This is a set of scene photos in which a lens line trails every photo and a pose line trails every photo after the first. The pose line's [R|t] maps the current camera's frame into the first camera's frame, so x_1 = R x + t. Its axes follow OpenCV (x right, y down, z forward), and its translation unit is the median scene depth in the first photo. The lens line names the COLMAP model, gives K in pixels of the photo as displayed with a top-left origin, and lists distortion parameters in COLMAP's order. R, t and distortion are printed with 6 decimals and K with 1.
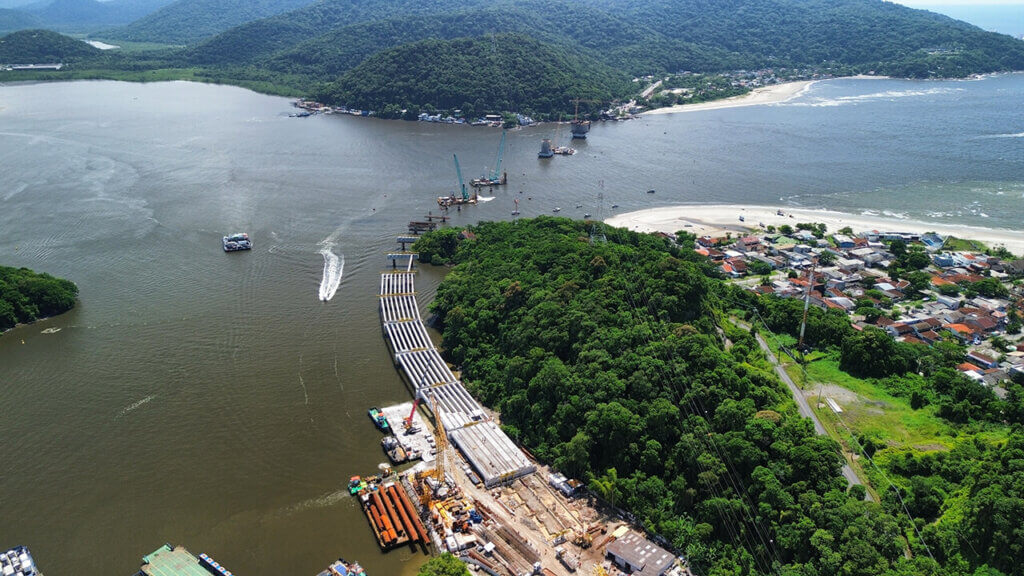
lens RADIAL K [[731.6, 0, 514.5], [0, 731.6, 288.9], [0, 0, 1]] dist [0.052378, -0.032842]
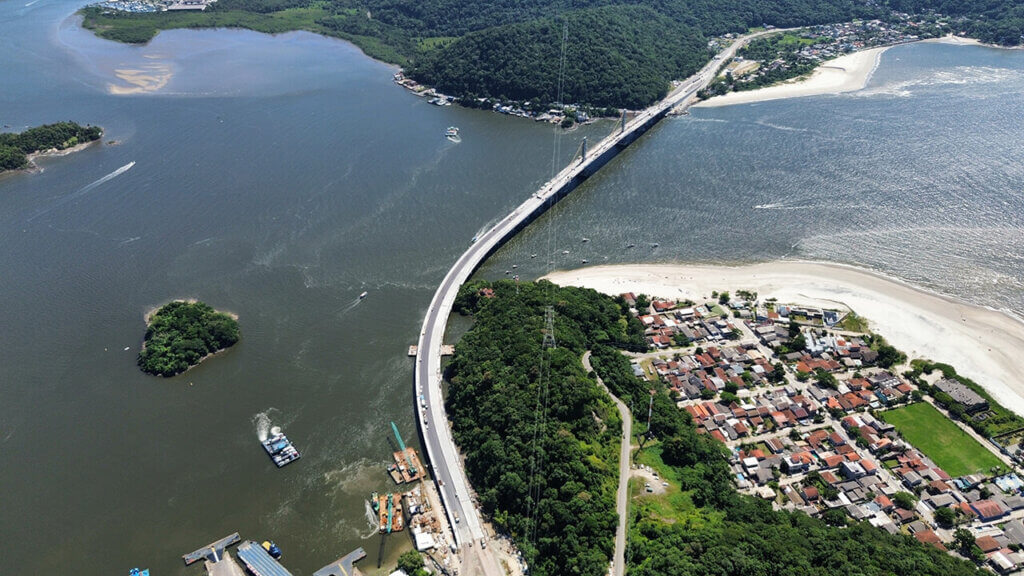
lens RADIAL K [[731.6, 0, 514.5], [0, 731.6, 288.9], [0, 0, 1]] dist [0.052378, -0.032842]
pose [[0.987007, 0.078002, -0.140475, 0.087756], [-0.052350, 0.982667, 0.177832, -0.155516], [0.151912, -0.168167, 0.973983, -0.181517]]
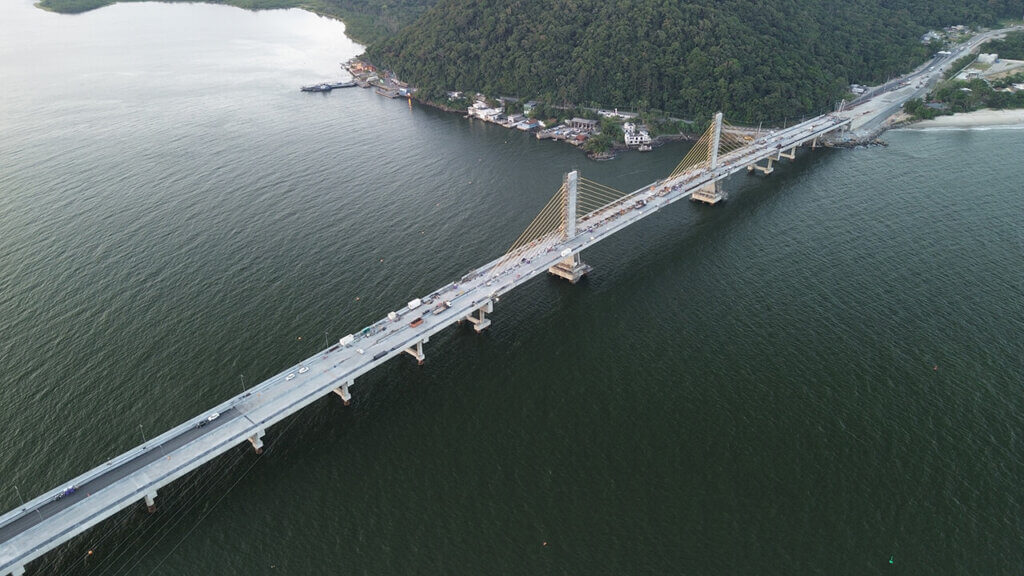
lens RADIAL K [[731.6, 0, 514.5], [0, 731.6, 288.9], [0, 0, 1]] dist [0.052378, -0.032842]
pose [[0.930345, 0.161824, -0.329045, 0.118655], [-0.121931, 0.982814, 0.138600, -0.175916], [0.345818, -0.088825, 0.934088, 0.441288]]
